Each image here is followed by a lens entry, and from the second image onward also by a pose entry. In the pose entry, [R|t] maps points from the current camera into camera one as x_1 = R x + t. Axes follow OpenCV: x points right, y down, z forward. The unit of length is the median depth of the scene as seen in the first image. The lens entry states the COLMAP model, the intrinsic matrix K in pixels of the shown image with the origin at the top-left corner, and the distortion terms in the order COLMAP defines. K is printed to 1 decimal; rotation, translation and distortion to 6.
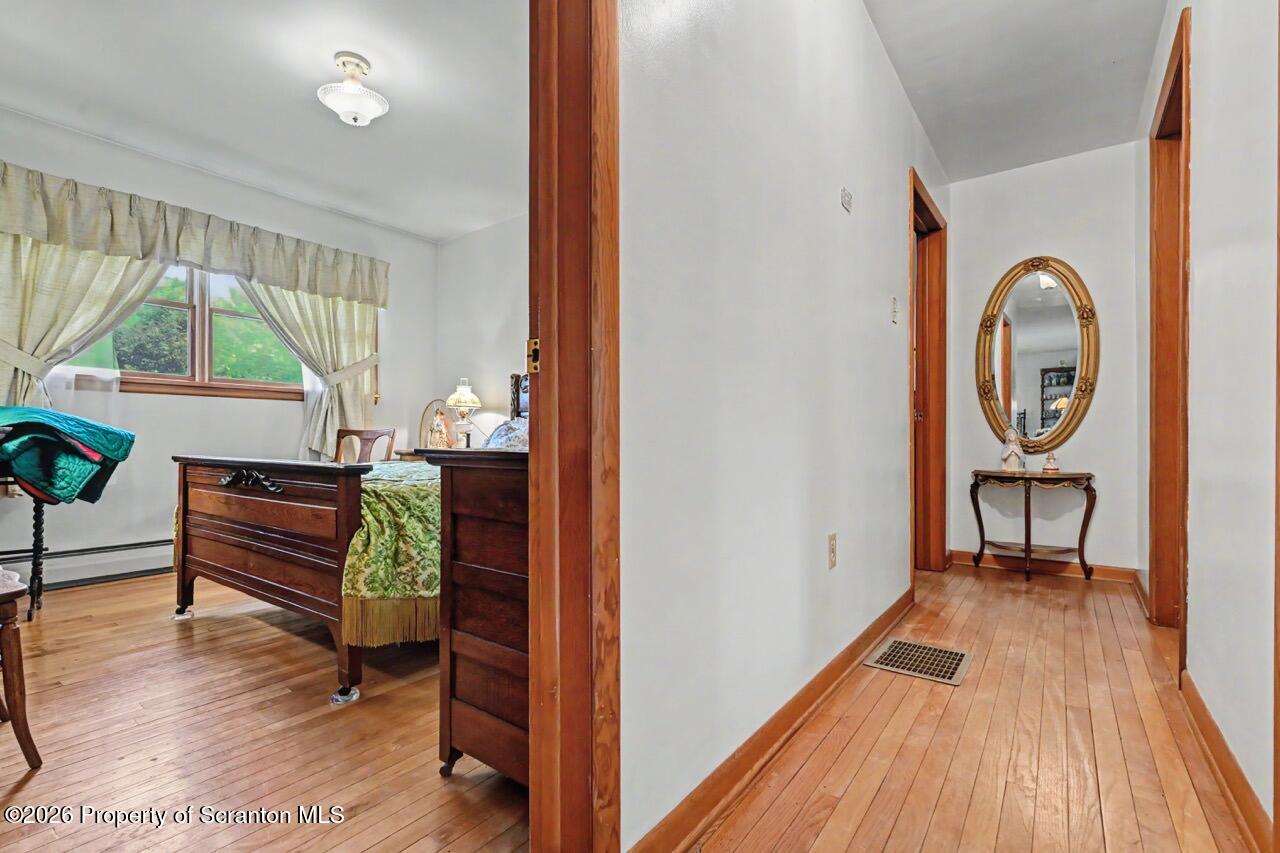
lens RADIAL K [[577.9, 0, 642.9], [0, 577.9, 440.5], [0, 0, 1]] dist [0.000653, 0.000092]
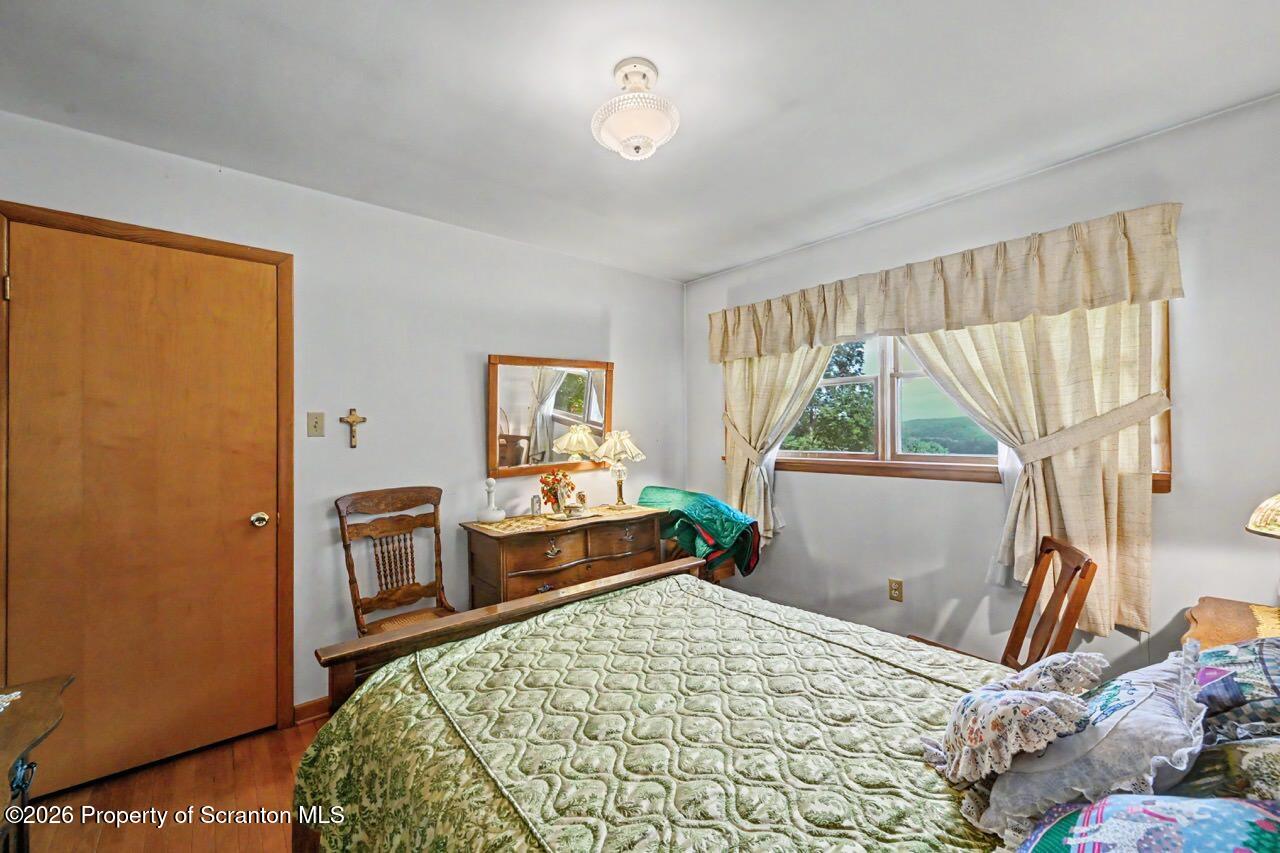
lens RADIAL K [[514.2, 0, 648.1], [0, 514.2, 432.8], [0, 0, 1]] dist [-0.003744, -0.000496]
pose [[-0.206718, -0.007624, -0.978371, 0.077878], [-0.001481, 0.999971, -0.007479, -0.126531], [0.978400, -0.000097, -0.206723, 0.745061]]
